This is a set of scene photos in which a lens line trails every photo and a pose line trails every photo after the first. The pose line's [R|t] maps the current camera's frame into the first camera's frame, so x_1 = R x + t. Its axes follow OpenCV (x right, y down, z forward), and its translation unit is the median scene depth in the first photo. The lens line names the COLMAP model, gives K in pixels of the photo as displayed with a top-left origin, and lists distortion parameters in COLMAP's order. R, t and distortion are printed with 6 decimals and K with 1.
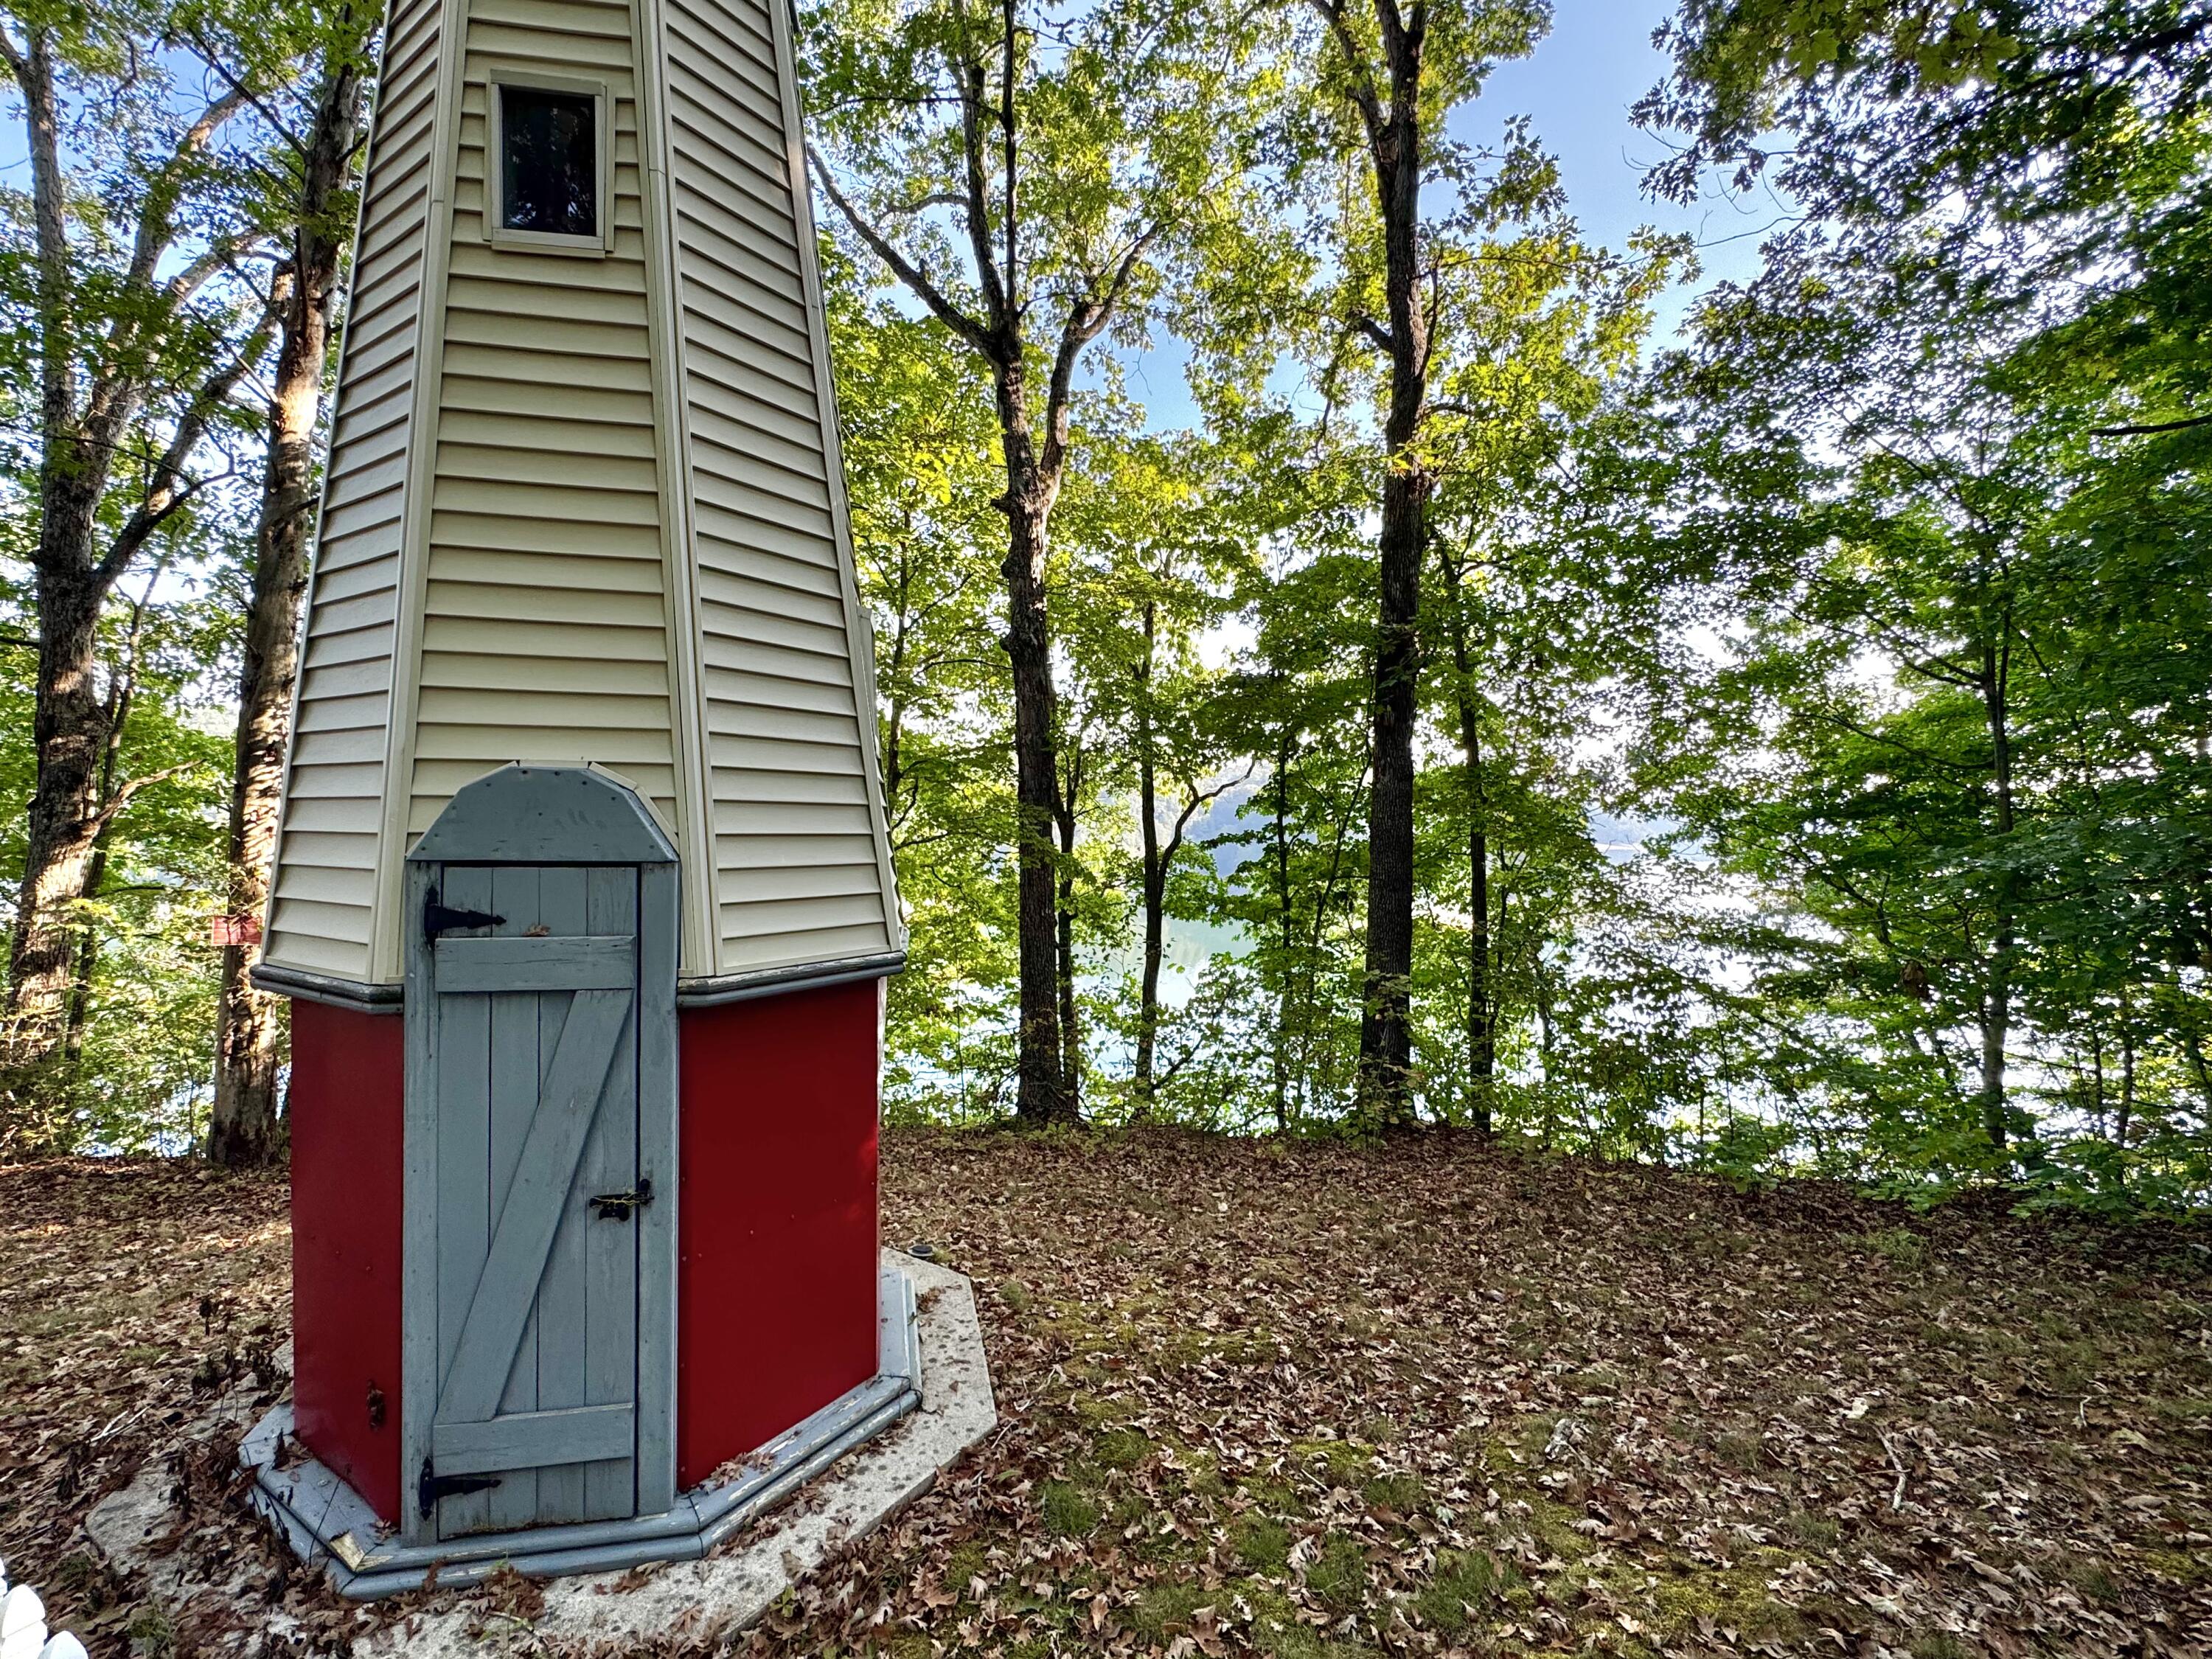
lens RADIAL K [[1010.6, 0, 1115.4], [0, 1010.6, 830.1], [0, 0, 1]] dist [-0.003471, 0.000167]
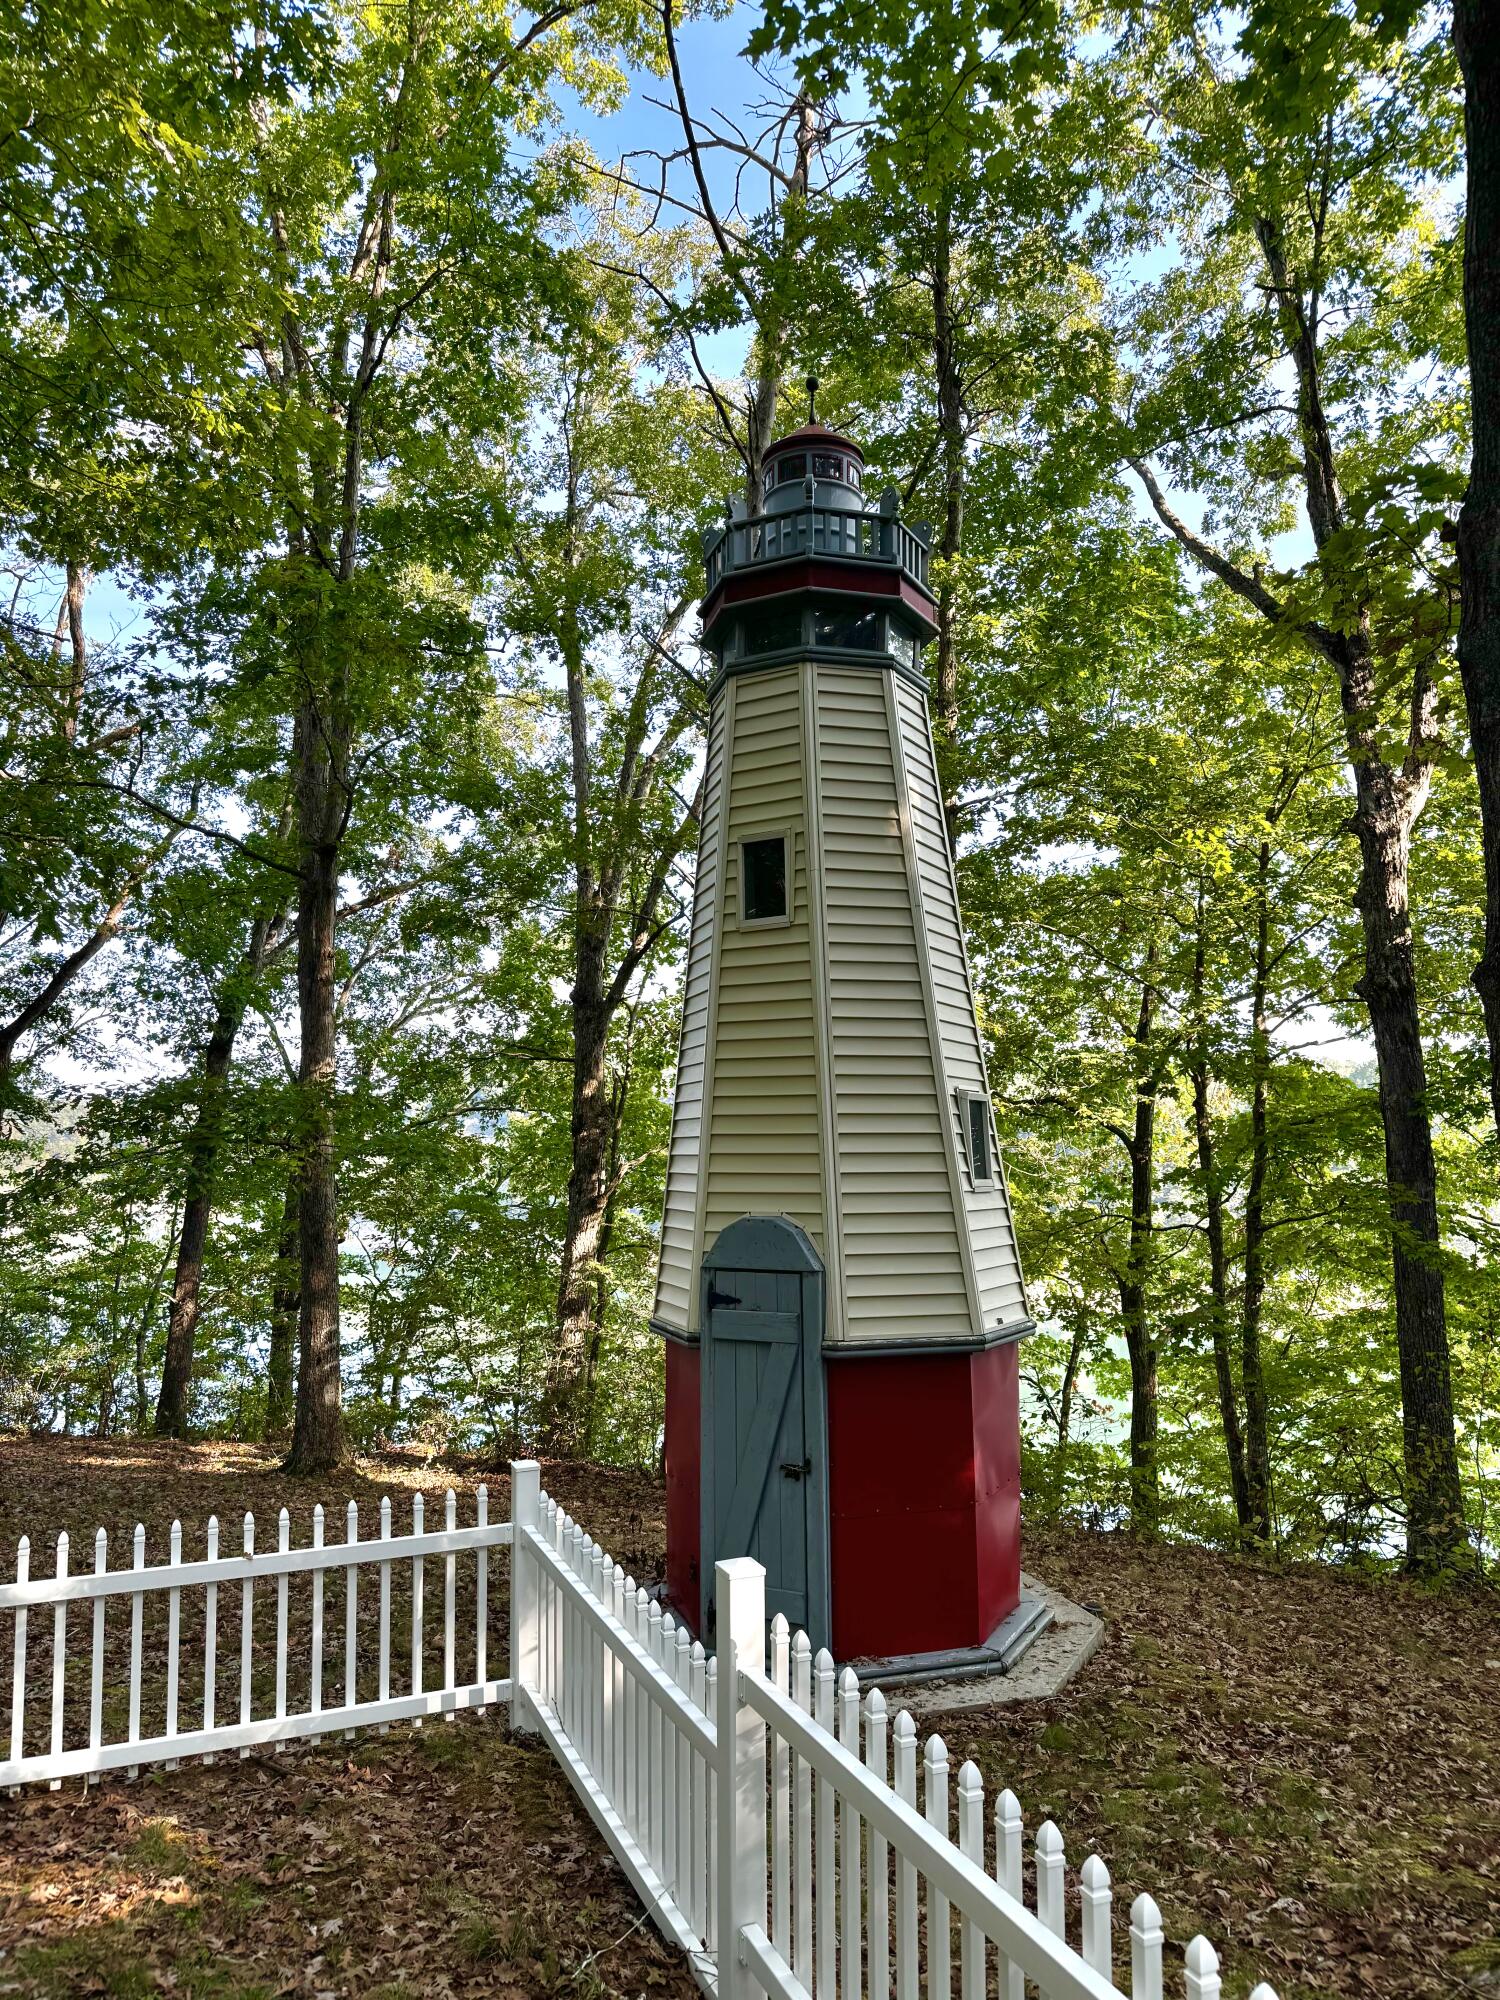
lens RADIAL K [[1412.3, 0, 744.6], [0, 1412.3, 996.0], [0, 0, 1]] dist [-0.012127, -0.007666]
pose [[0.763529, -0.084884, -0.640170, 0.862379], [0.005572, 0.992152, -0.124910, -0.111218], [0.645750, 0.091805, 0.758010, -0.786666]]
